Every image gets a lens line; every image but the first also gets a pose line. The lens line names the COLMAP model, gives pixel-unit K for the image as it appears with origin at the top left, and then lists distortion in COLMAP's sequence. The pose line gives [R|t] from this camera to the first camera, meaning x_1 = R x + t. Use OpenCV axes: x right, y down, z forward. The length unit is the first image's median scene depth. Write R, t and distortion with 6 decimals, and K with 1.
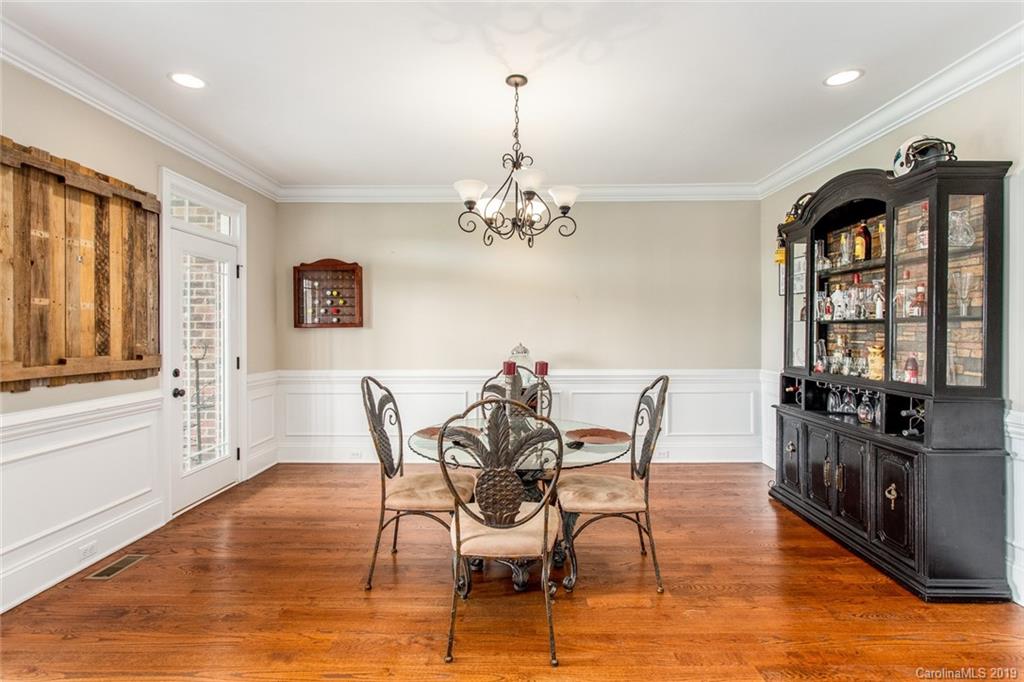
lens RADIAL K [[486.9, 0, 515.6], [0, 486.9, 331.8], [0, 0, 1]] dist [-0.000762, -0.000751]
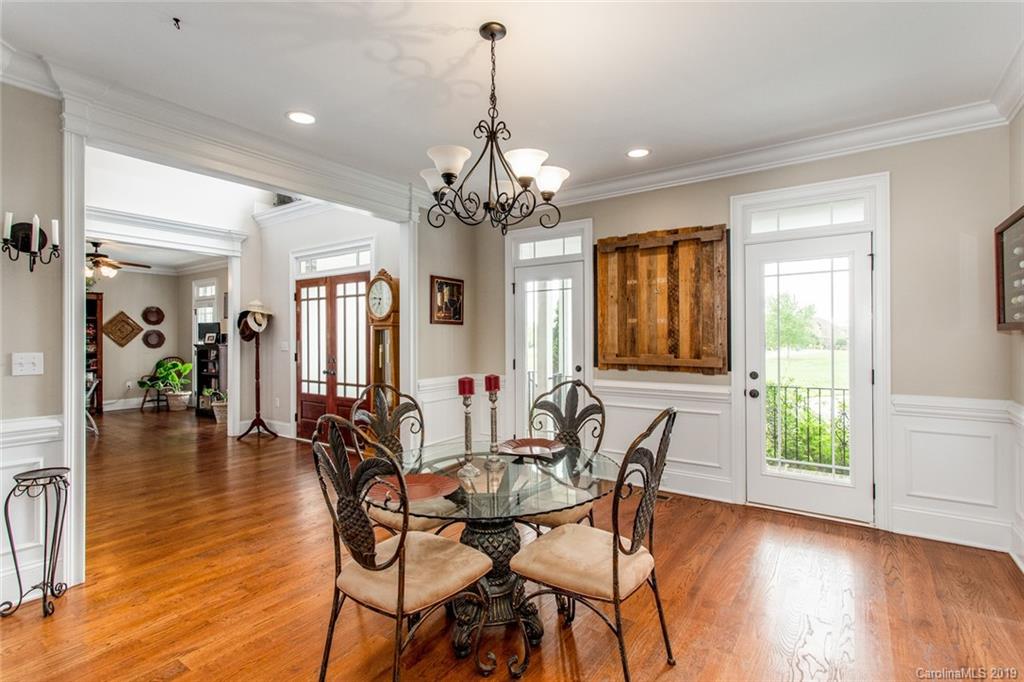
lens RADIAL K [[488.0, 0, 509.0], [0, 488.0, 336.1], [0, 0, 1]] dist [0.001911, 0.000168]
pose [[-0.568708, 0.001631, -0.822538, 0.624482], [0.003867, 0.999992, -0.000692, -0.006026], [0.822530, -0.003574, -0.568710, 1.408450]]
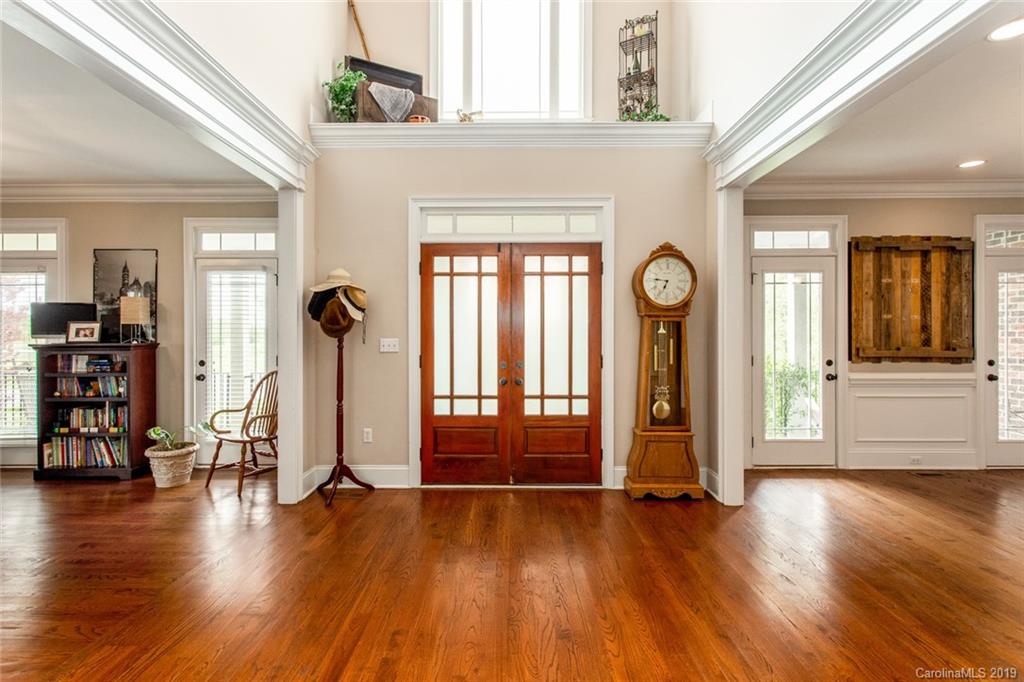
lens RADIAL K [[456.2, 0, 509.0], [0, 456.2, 334.1], [0, 0, 1]] dist [0.003080, -0.000203]
pose [[-0.006471, 0.003308, -0.999974, 0.696399], [0.001015, 0.999994, 0.003301, -0.000365], [0.999979, -0.000994, -0.006474, -0.393896]]
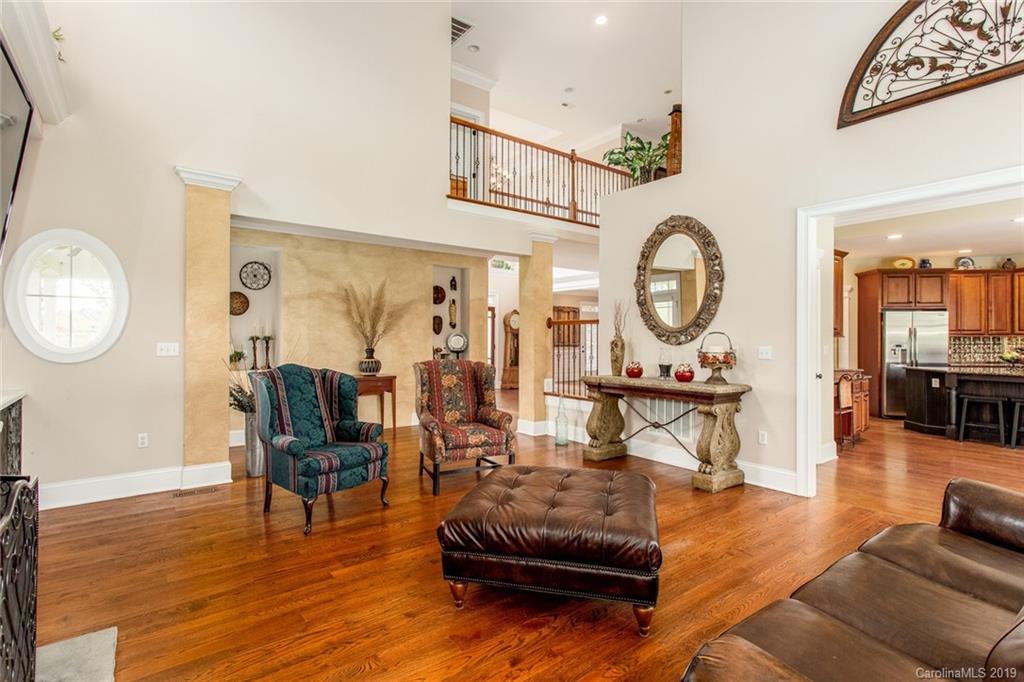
lens RADIAL K [[488.0, 0, 509.0], [0, 488.0, 336.1], [0, 0, 1]] dist [0.001911, 0.000168]
pose [[0.617458, -0.001103, -0.786603, 2.804265], [-0.002601, 0.999991, -0.003444, 0.006811], [0.786600, 0.004172, 0.617449, -2.669899]]
